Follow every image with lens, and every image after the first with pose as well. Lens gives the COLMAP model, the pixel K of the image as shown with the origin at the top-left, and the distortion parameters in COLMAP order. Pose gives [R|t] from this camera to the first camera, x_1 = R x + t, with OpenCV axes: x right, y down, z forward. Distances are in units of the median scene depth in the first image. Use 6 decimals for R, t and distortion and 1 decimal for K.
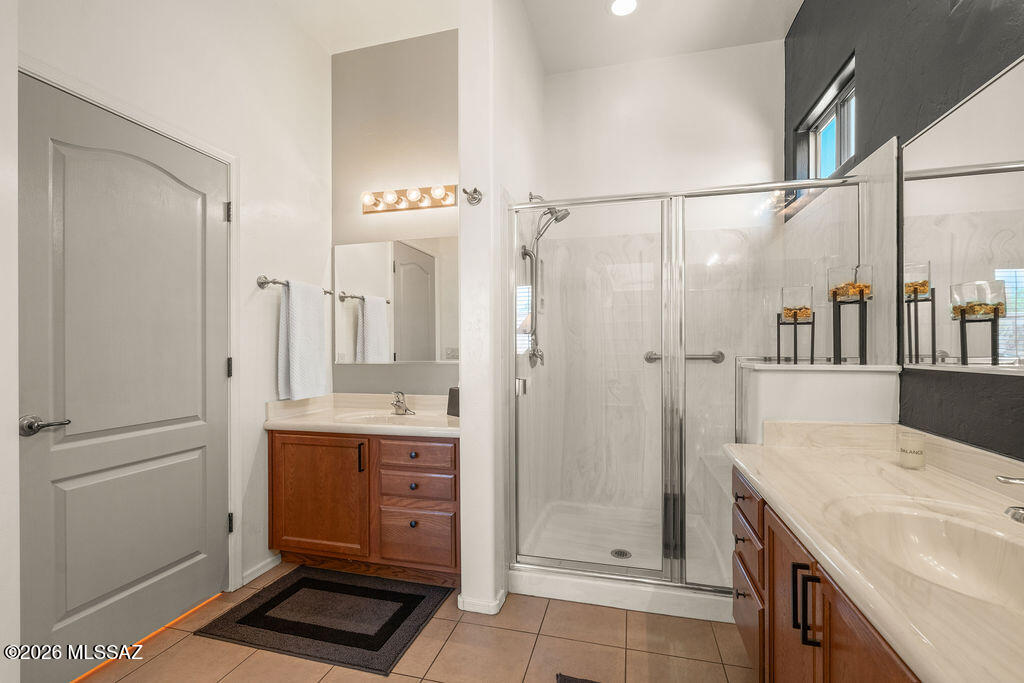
lens RADIAL K [[447.5, 0, 510.3], [0, 447.5, 343.6], [0, 0, 1]] dist [-0.003526, 0.000522]
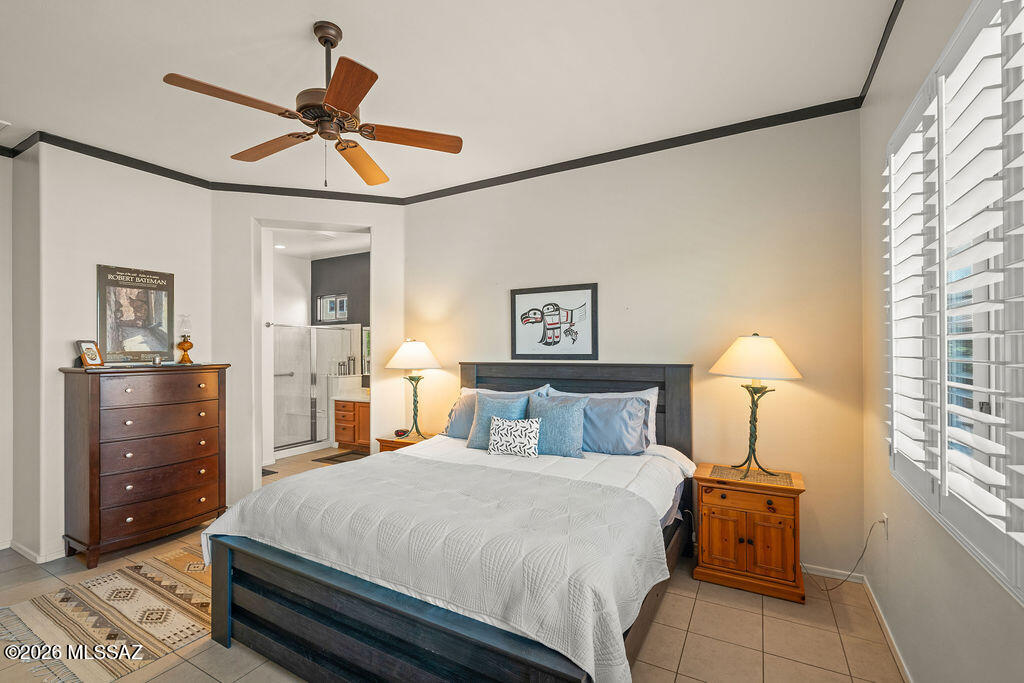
lens RADIAL K [[447.5, 0, 511.7], [0, 447.5, 347.7], [0, 0, 1]] dist [-0.003526, 0.000522]
pose [[0.262633, 0.008490, 0.964859, -2.919206], [0.000553, 0.999960, -0.008950, -0.172511], [-0.964896, 0.002884, 0.262618, -1.567119]]
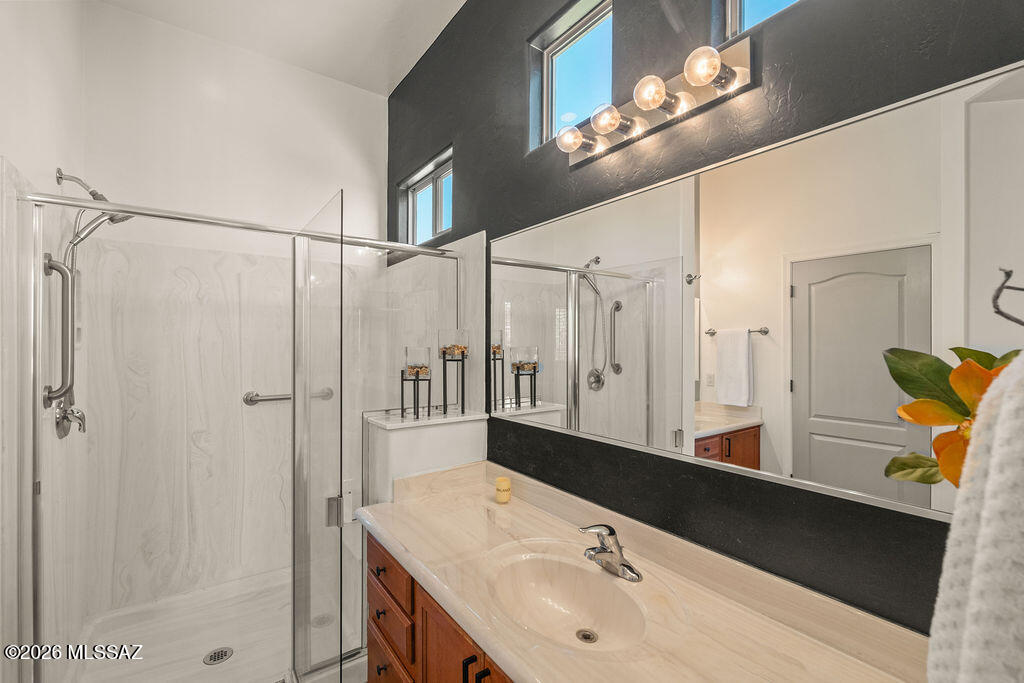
lens RADIAL K [[447.5, 0, 506.8], [0, 447.5, 343.9], [0, 0, 1]] dist [-0.003526, 0.000522]
pose [[0.641417, 0.003168, 0.767186, -0.054408], [0.001321, 0.999985, -0.005235, -0.128362], [-0.767191, 0.004371, 0.641404, 0.137575]]
